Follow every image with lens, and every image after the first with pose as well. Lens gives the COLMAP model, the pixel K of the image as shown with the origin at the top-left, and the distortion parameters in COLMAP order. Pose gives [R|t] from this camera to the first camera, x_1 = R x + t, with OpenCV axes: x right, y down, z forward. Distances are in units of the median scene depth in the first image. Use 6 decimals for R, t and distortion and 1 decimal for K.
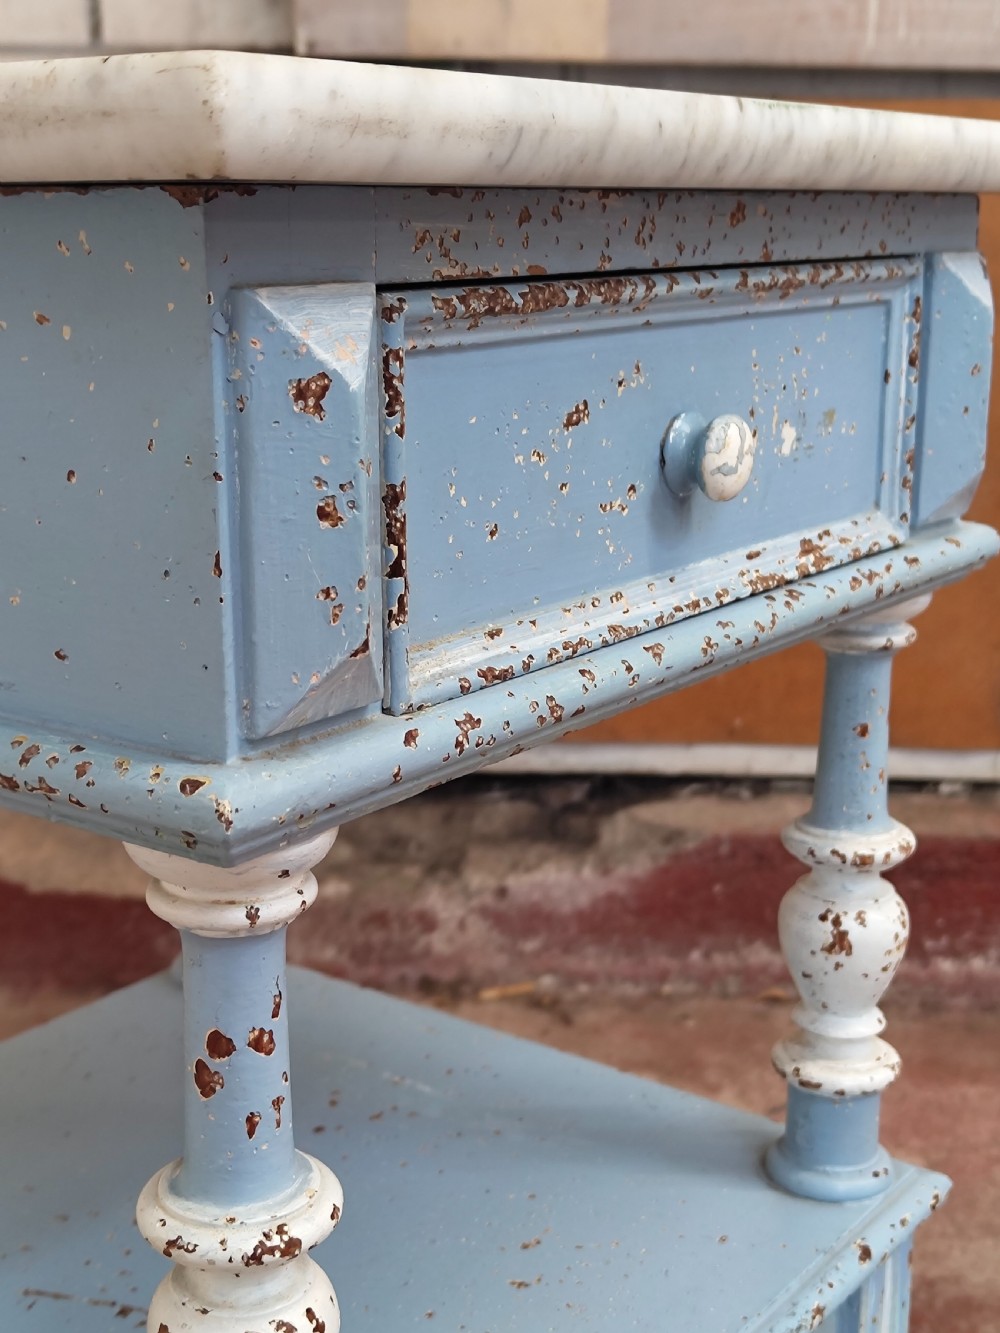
lens RADIAL K [[1871.6, 0, 512.5], [0, 1871.6, 697.8], [0, 0, 1]] dist [0.154327, -0.647036]
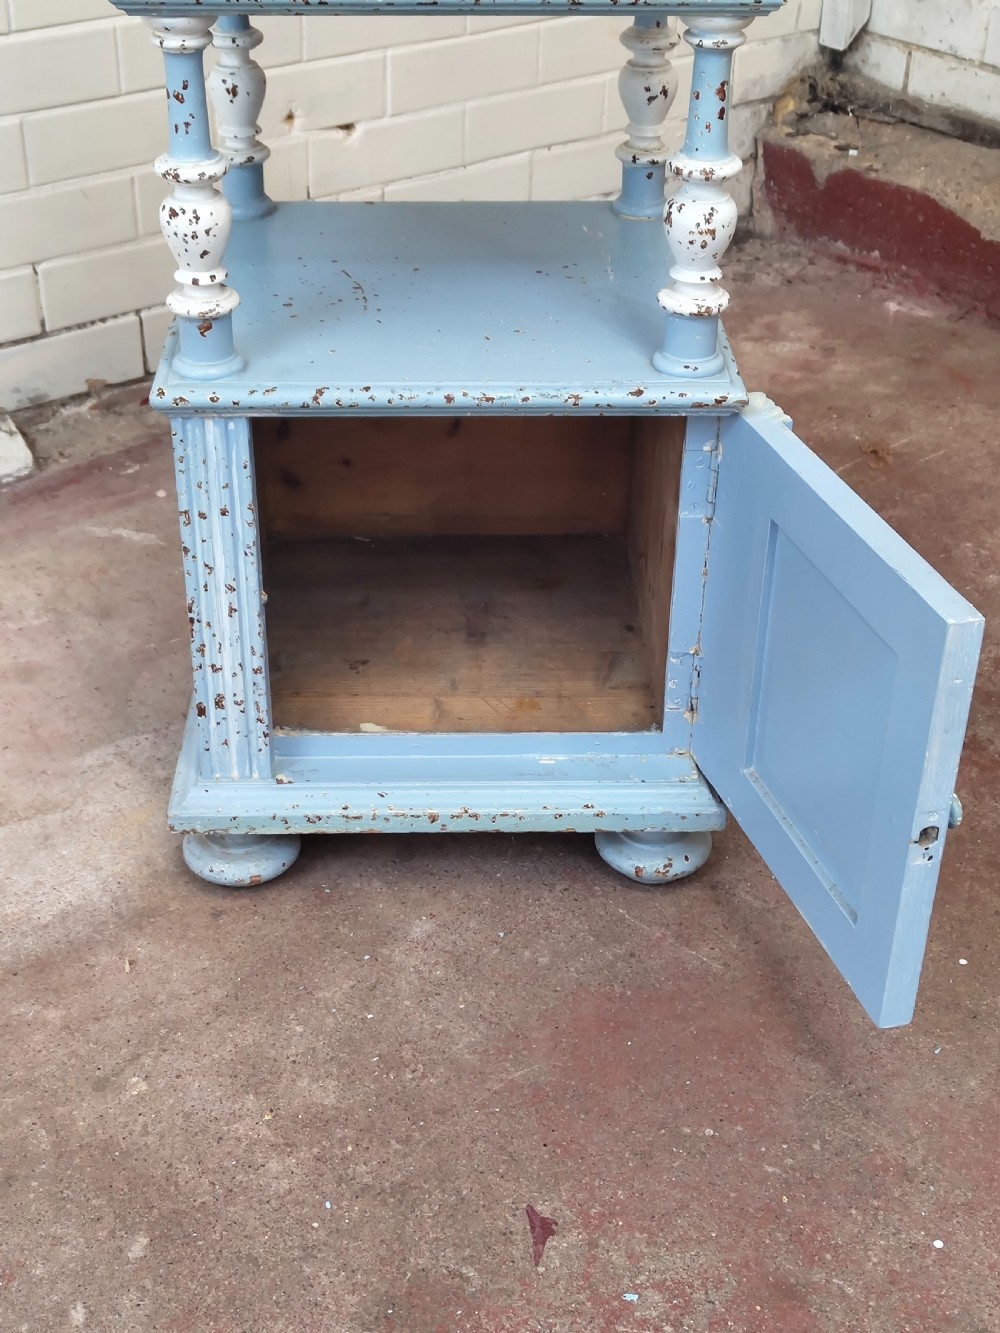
lens RADIAL K [[1852.3, 0, 493.1], [0, 1852.3, 697.2], [0, 0, 1]] dist [0.158434, -0.687423]
pose [[0.609960, 0.429566, -0.665900, 1.955386], [-0.207206, 0.897546, 0.389200, -0.156298], [0.764863, -0.099418, 0.636476, -0.388493]]
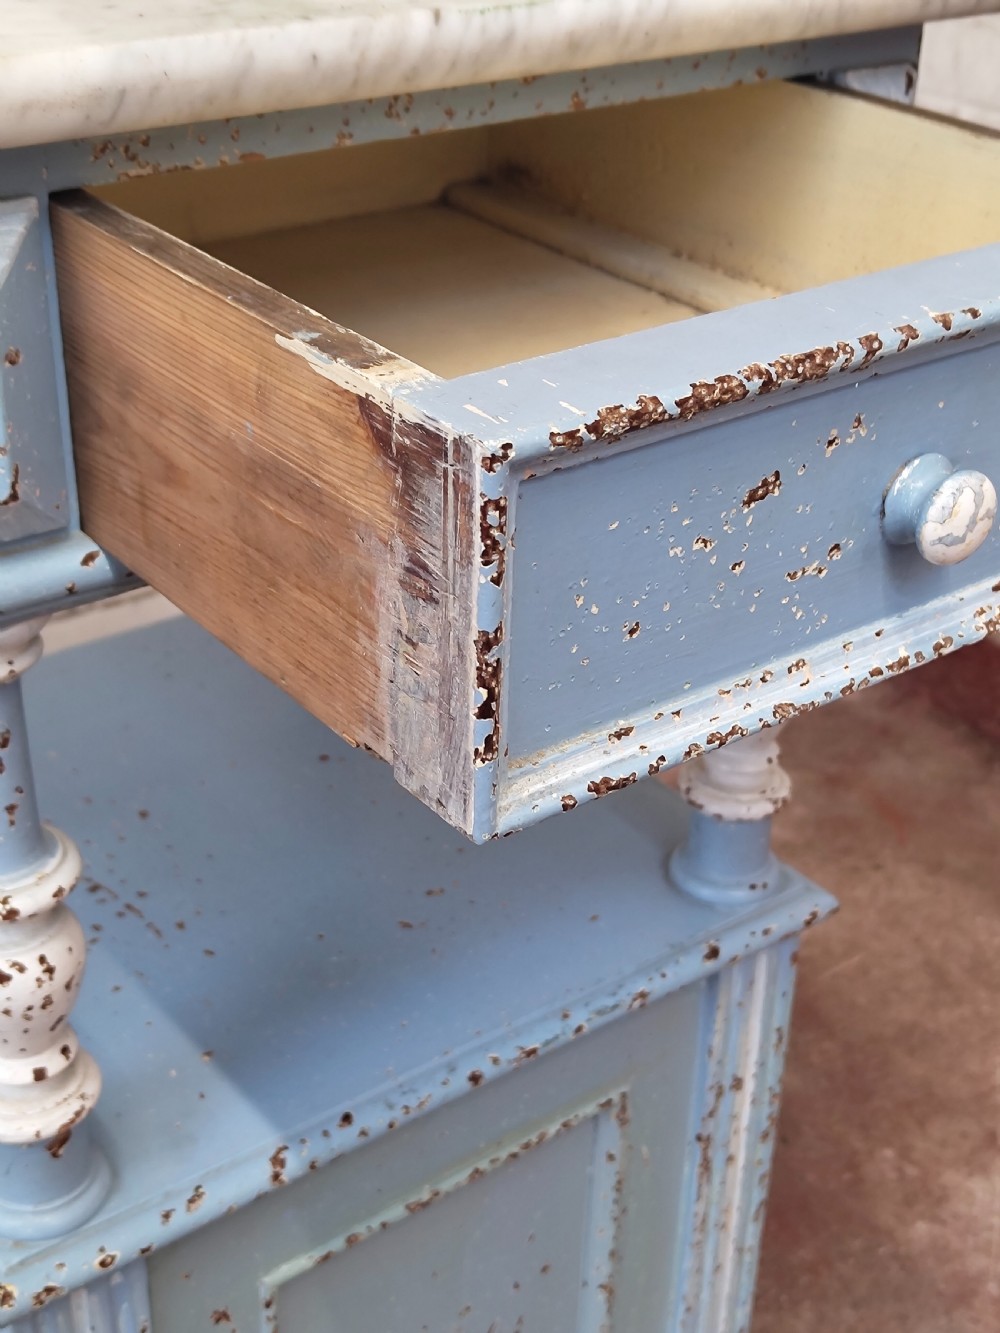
lens RADIAL K [[1871.6, 0, 512.5], [0, 1871.6, 697.8], [0, 0, 1]] dist [0.154327, -0.647036]
pose [[0.957786, 0.165893, -0.234789, 0.428295], [-0.099138, 0.957204, 0.271906, -0.211456], [0.269848, -0.237151, 0.933242, -0.089254]]
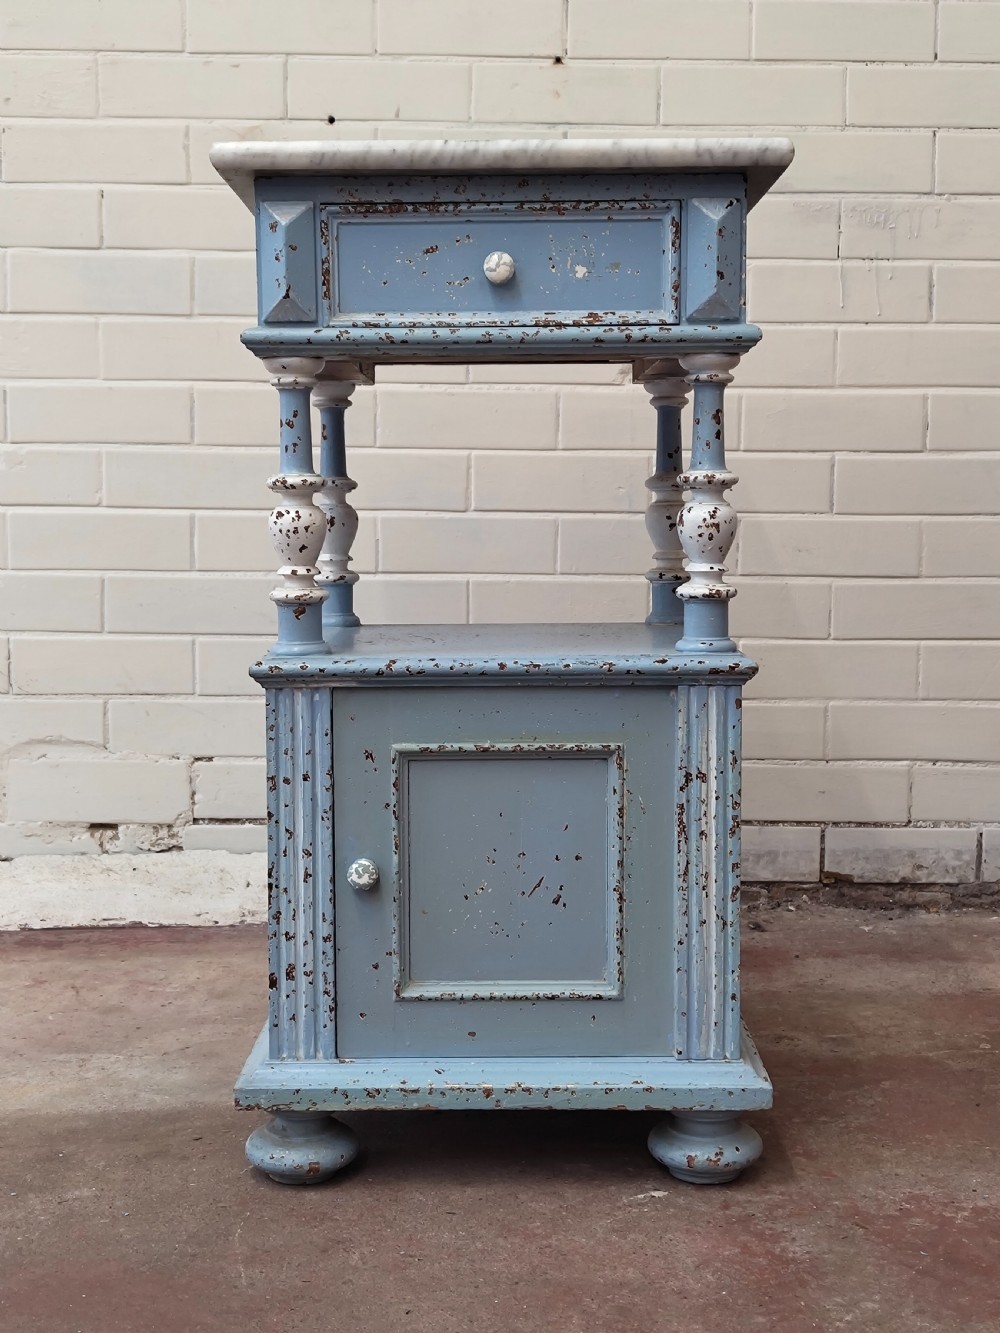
lens RADIAL K [[1838.8, 0, 508.7], [0, 1838.8, 661.6], [0, 0, 1]] dist [0.154378, -0.548227]
pose [[0.586017, 0.063536, -0.807804, 2.433297], [-0.196379, 0.978337, -0.065513, 0.637753], [0.786142, 0.197027, 0.585799, -0.500533]]
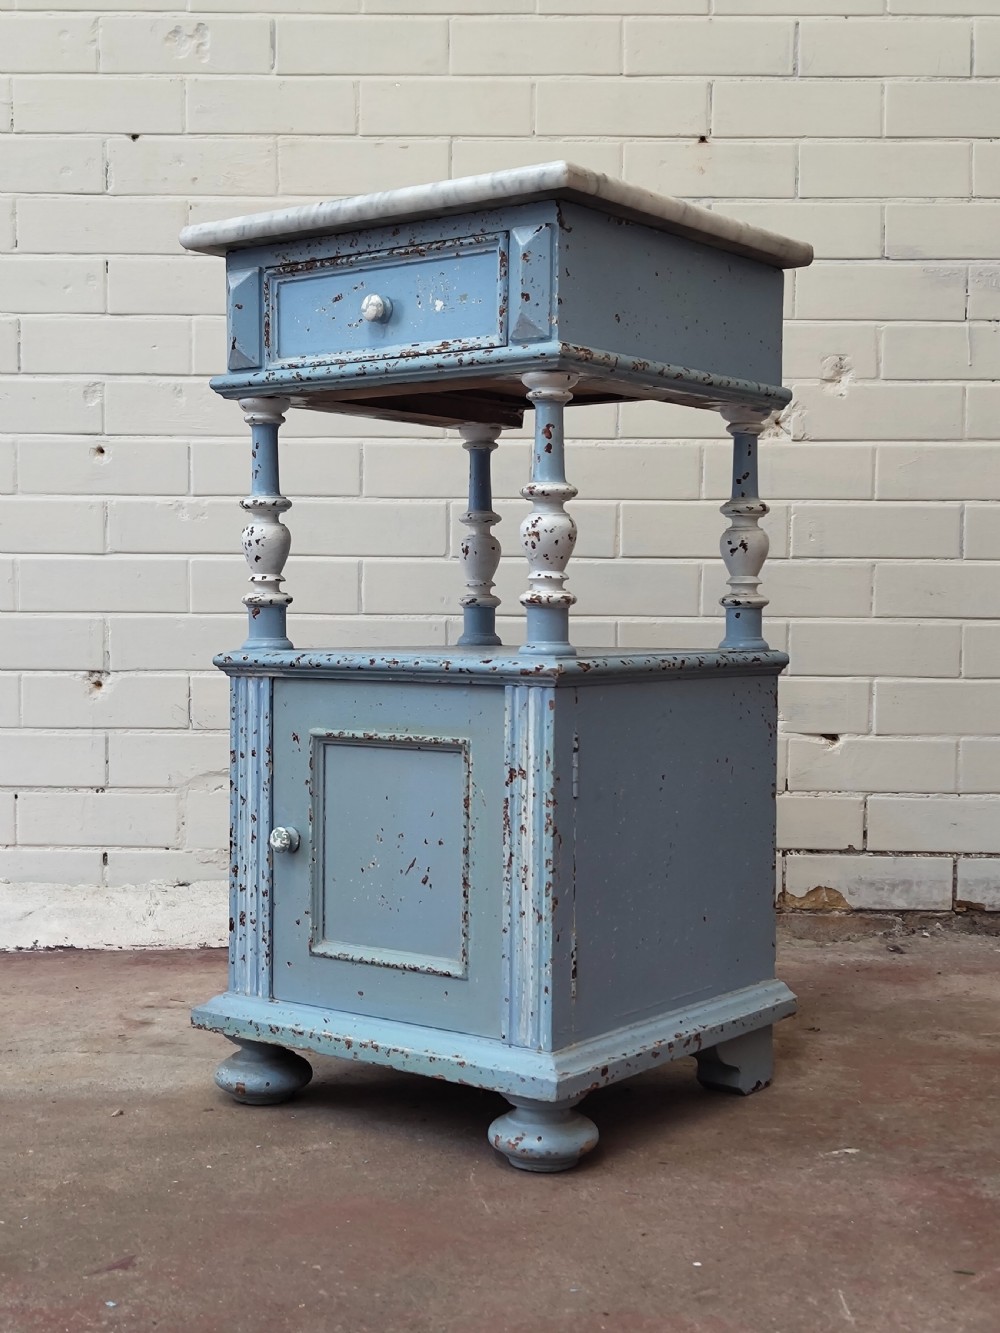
lens RADIAL K [[1836.1, 0, 502.5], [0, 1836.1, 685.5], [0, 0, 1]] dist [0.157058, -0.620867]
pose [[-0.023447, 0.036945, -0.999042, 3.306214], [-0.257409, 0.965400, 0.041742, 0.306916], [0.966018, 0.258142, -0.013125, 1.442617]]
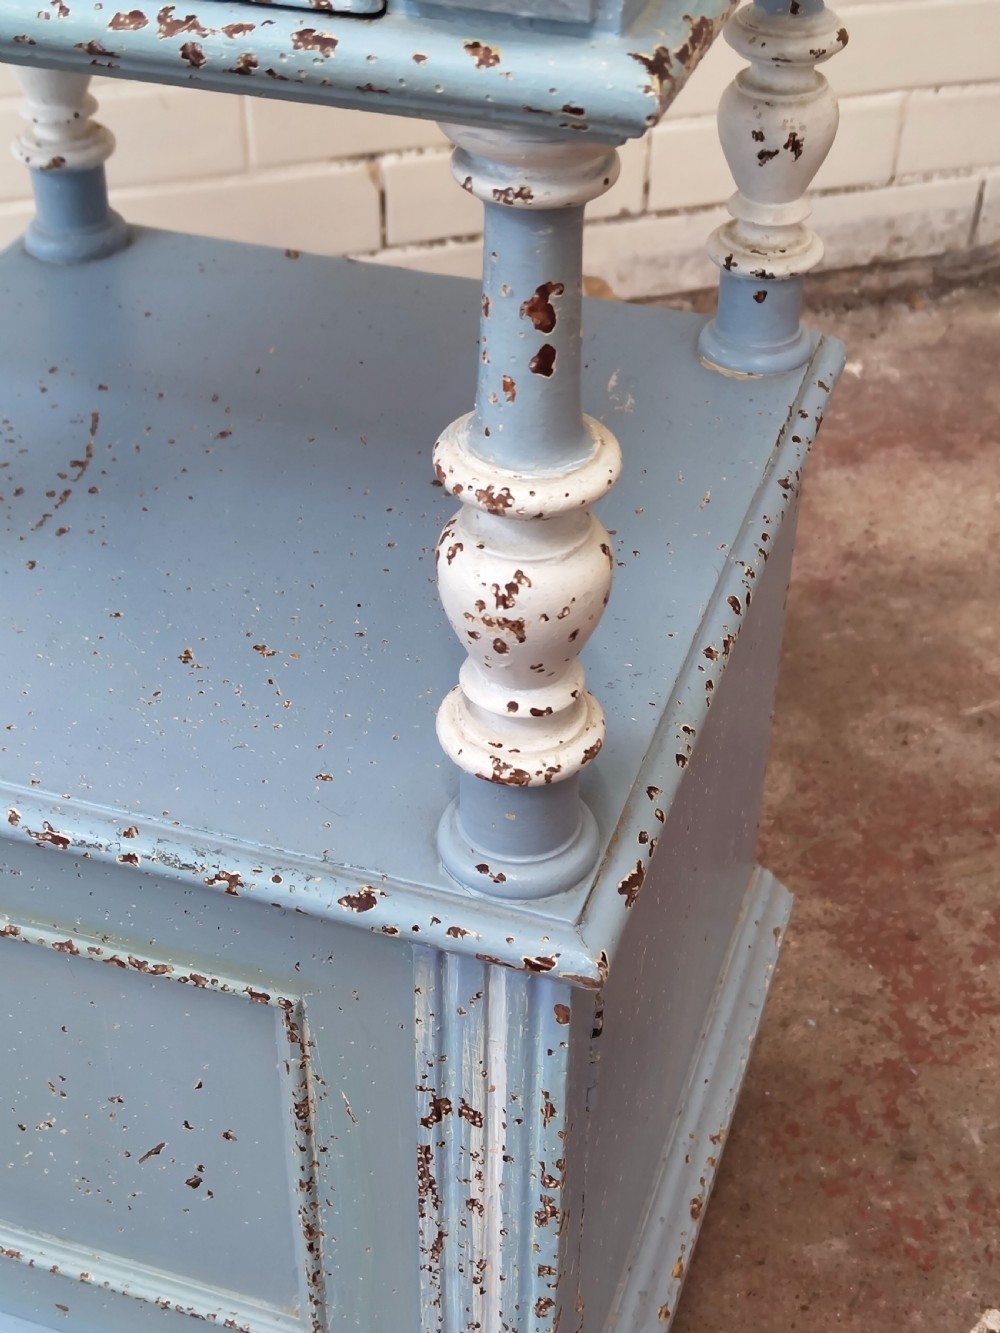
lens RADIAL K [[1861.6, 0, 495.8], [0, 1861.6, 665.1], [0, 0, 1]] dist [0.150712, -0.651836]
pose [[0.295337, 0.586056, -0.754529, 1.024148], [-0.246499, 0.809761, 0.532471, -0.313238], [0.923046, 0.028732, 0.383615, 1.016682]]
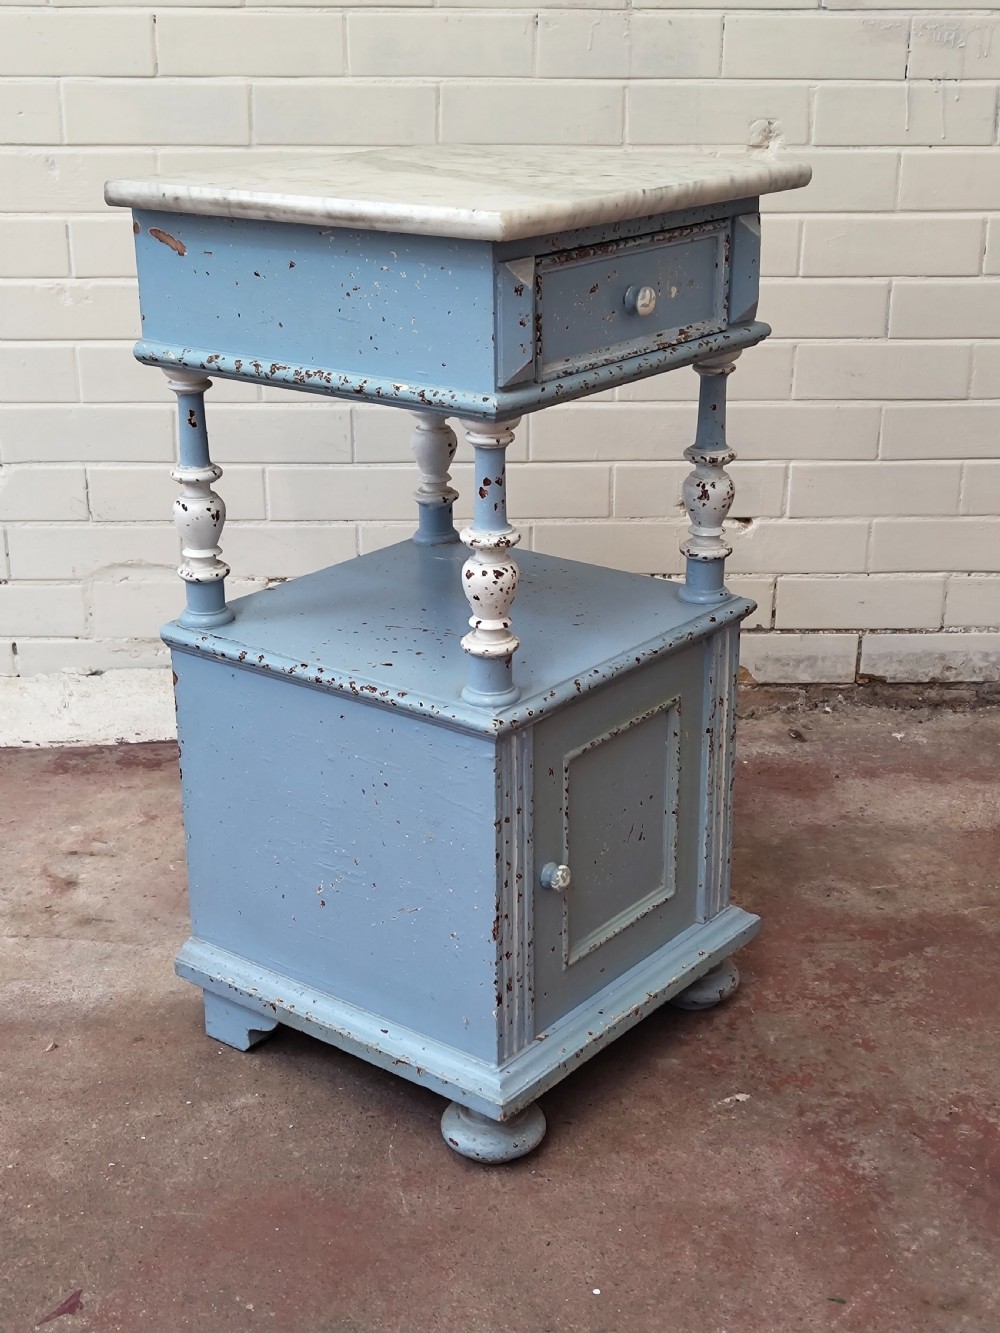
lens RADIAL K [[1839.7, 0, 491.2], [0, 1839.7, 699.3], [0, 0, 1]] dist [0.138623, -0.532830]
pose [[0.017036, 0.347484, -0.937531, 3.094140], [-0.253190, 0.908605, 0.332162, -0.626102], [0.967267, 0.231715, 0.103458, 1.212953]]
